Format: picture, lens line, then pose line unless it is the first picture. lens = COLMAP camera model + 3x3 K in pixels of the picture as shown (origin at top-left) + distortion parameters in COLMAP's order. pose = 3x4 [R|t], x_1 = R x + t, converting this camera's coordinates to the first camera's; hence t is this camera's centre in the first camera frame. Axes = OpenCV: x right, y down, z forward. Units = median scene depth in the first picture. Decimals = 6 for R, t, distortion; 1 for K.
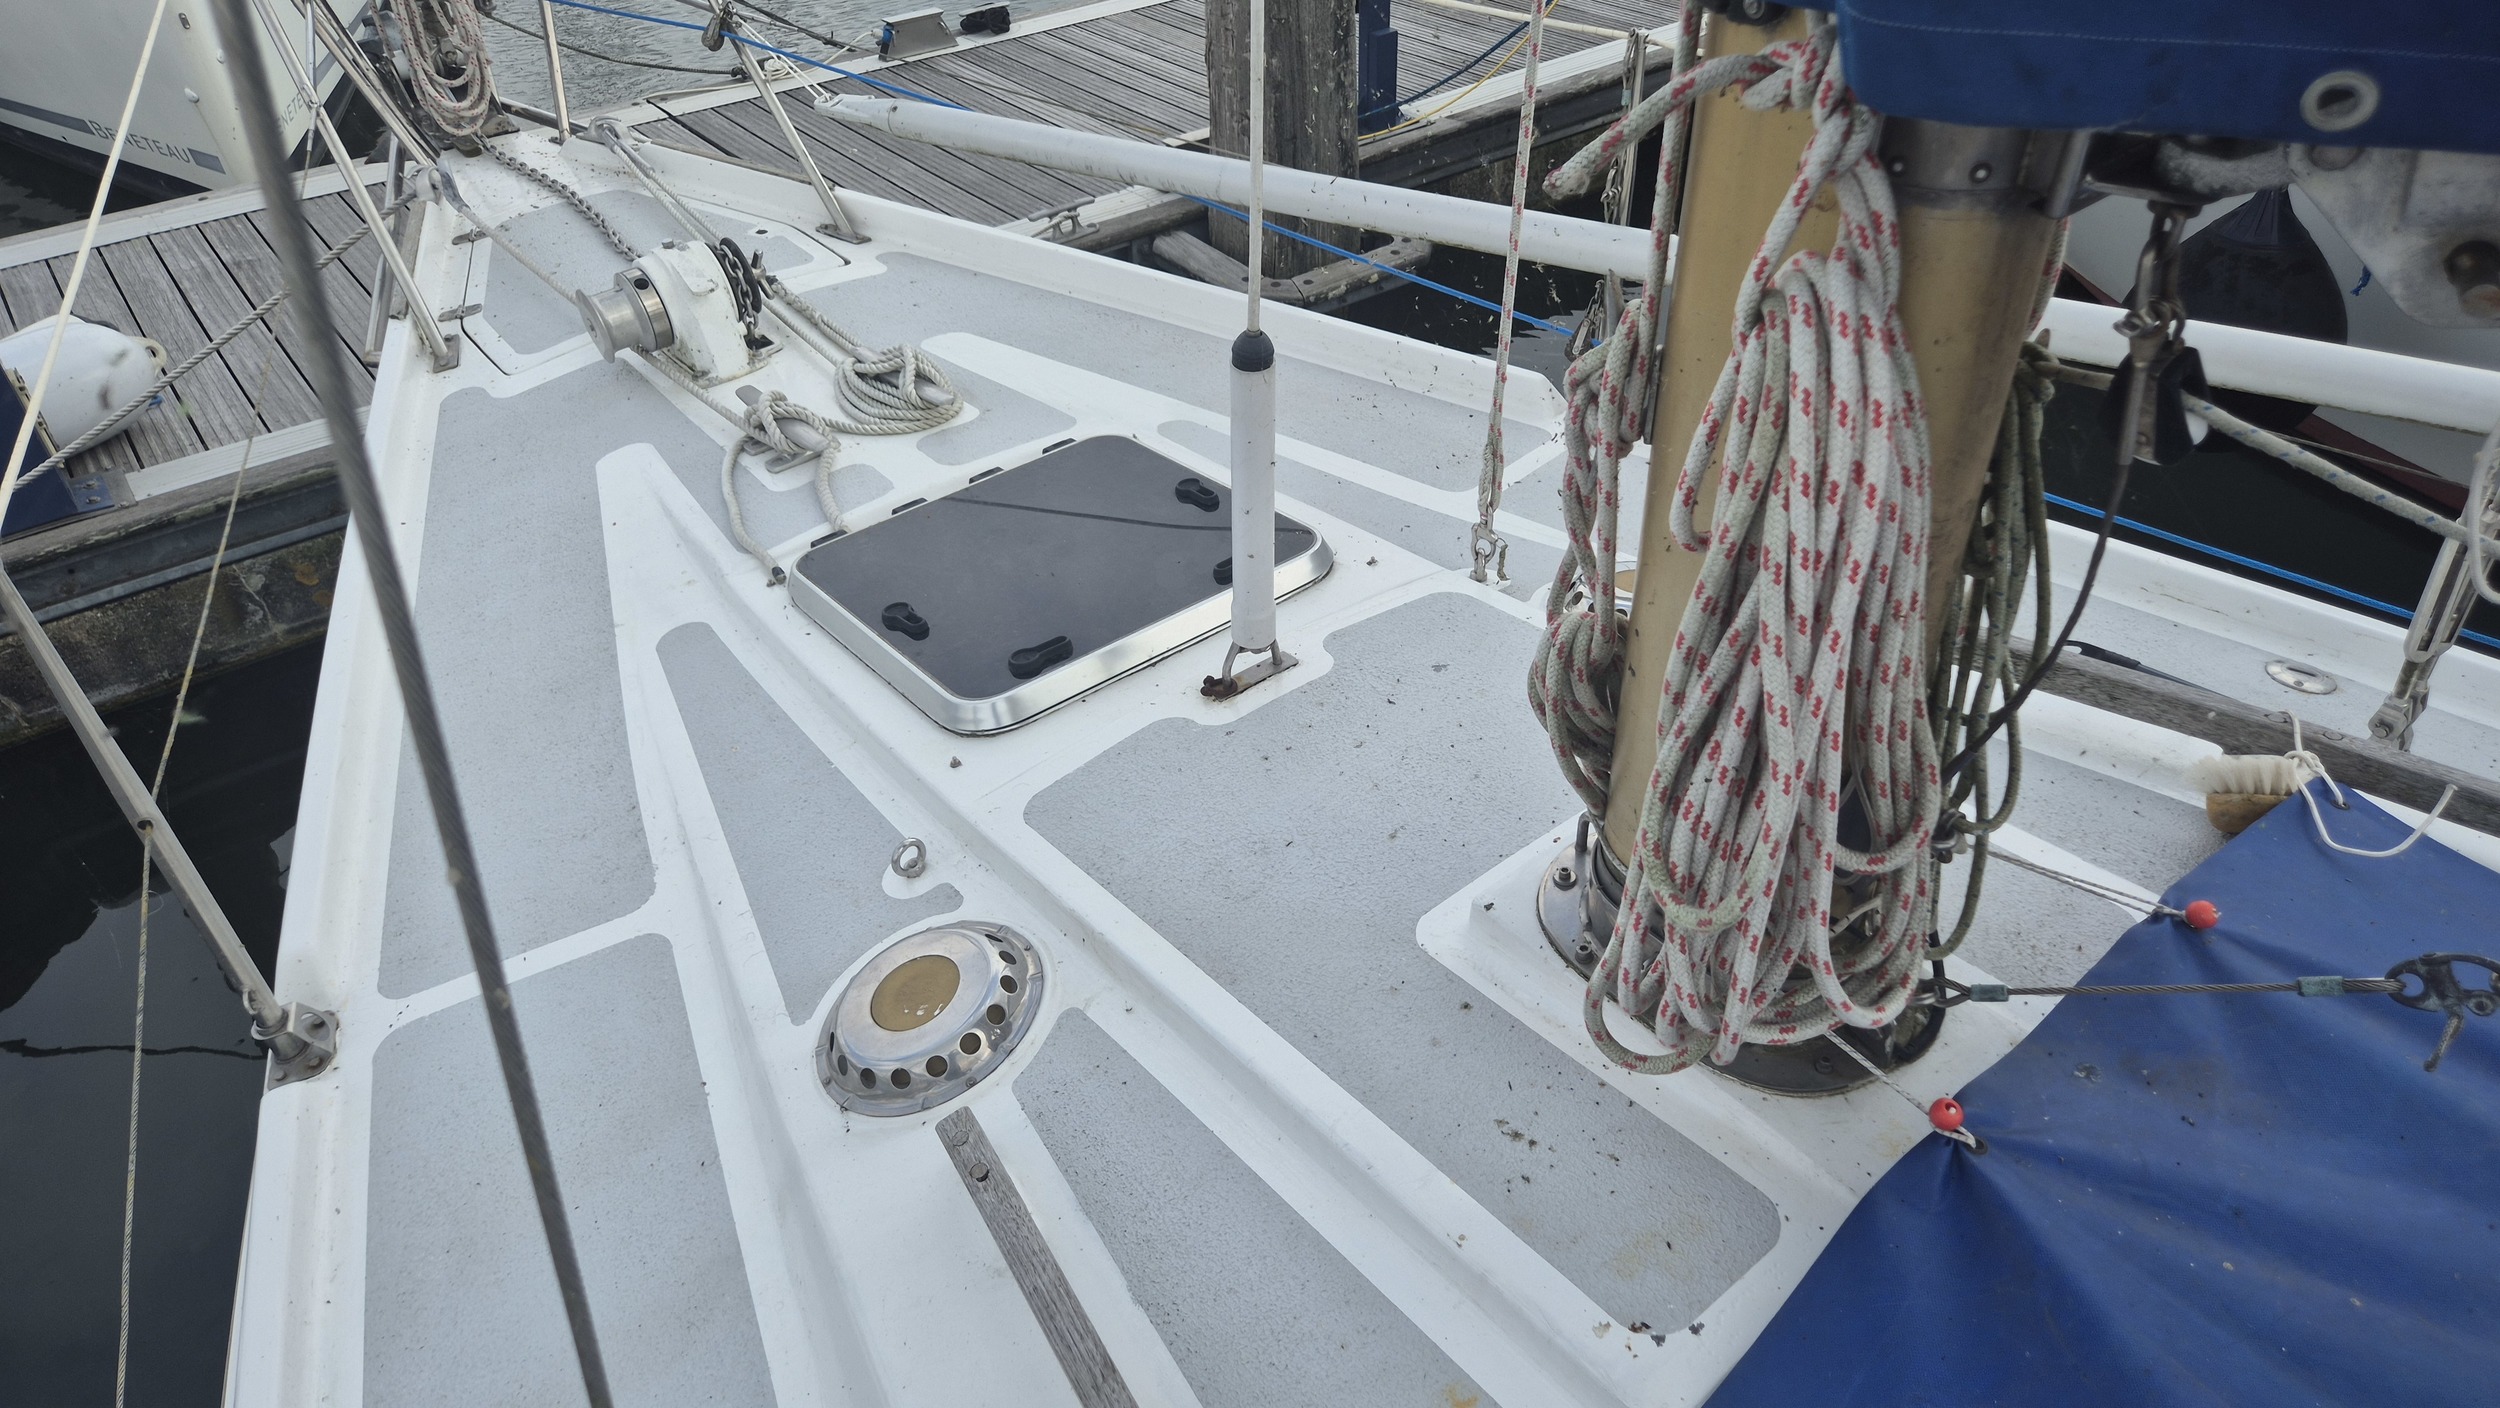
lens RADIAL K [[1666.8, 0, 1252.9], [0, 1666.8, 641.8], [0, 0, 1]] dist [0.046206, 0.001141]
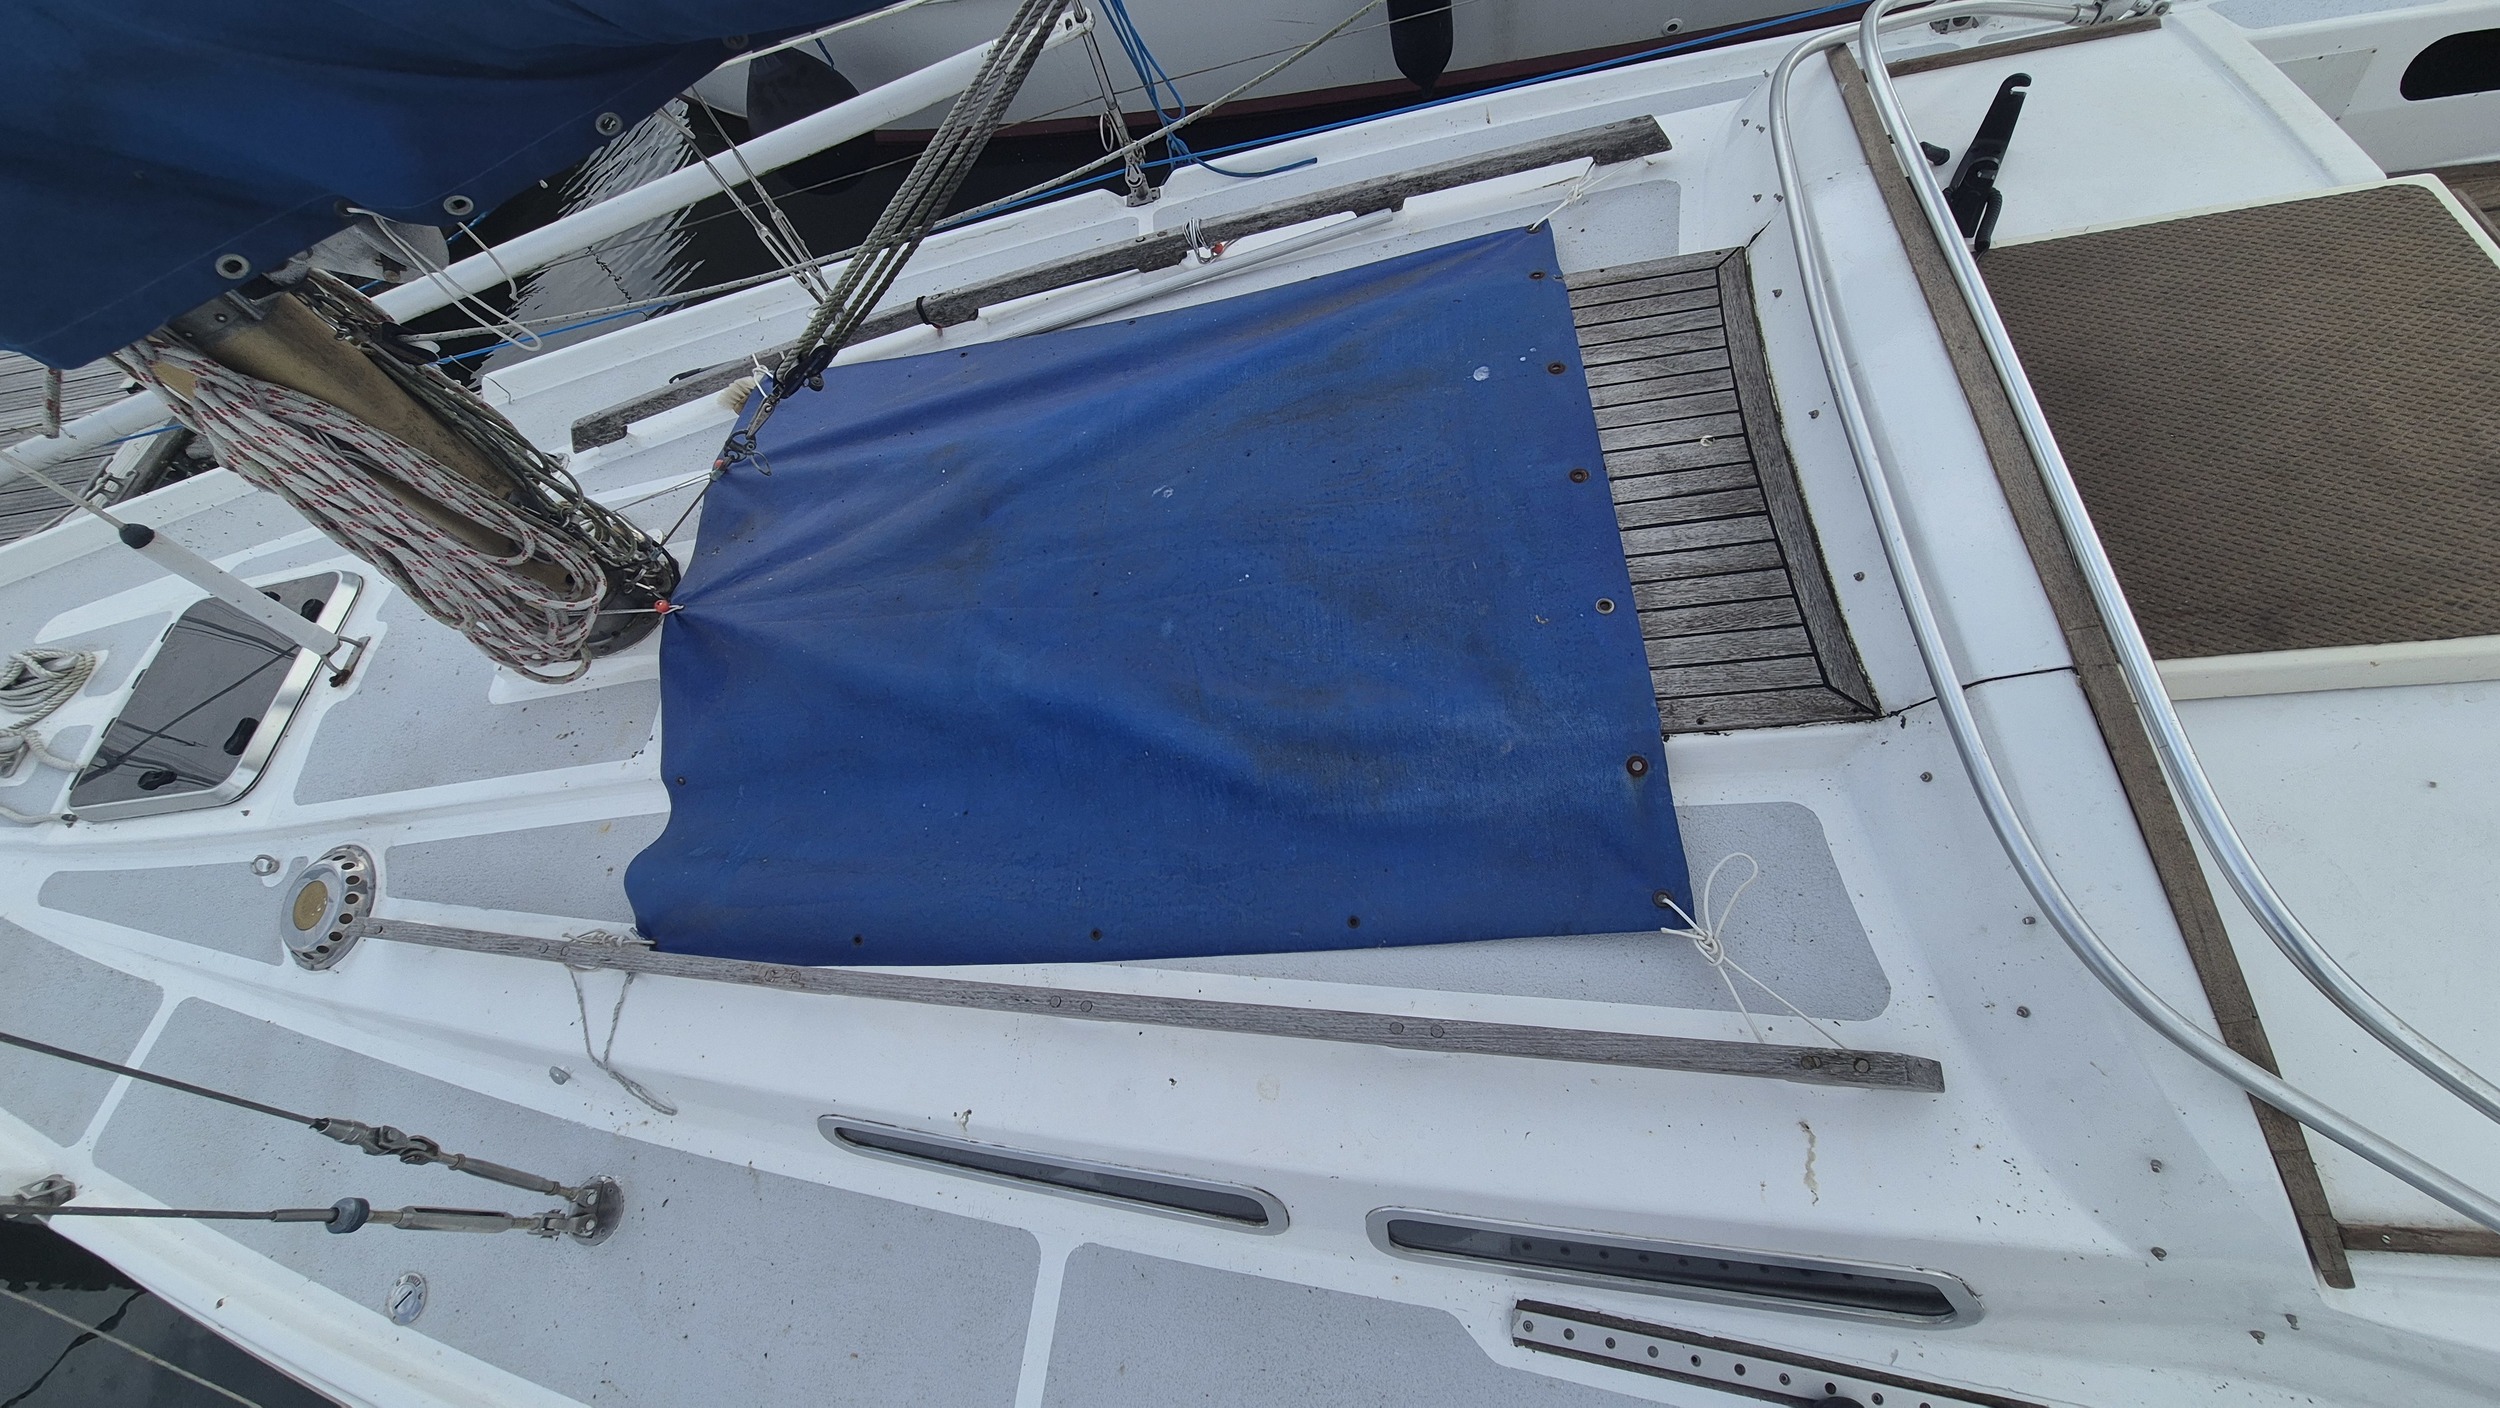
lens RADIAL K [[1030.3, 0, 1239.9], [0, 1030.3, 699.6], [0, 0, 1]] dist [-0.000005, 0.000410]
pose [[0.635450, -0.710860, 0.301465, 0.210873], [0.585401, 0.698120, 0.412231, 0.131679], [-0.503497, -0.085474, 0.859759, -0.394507]]
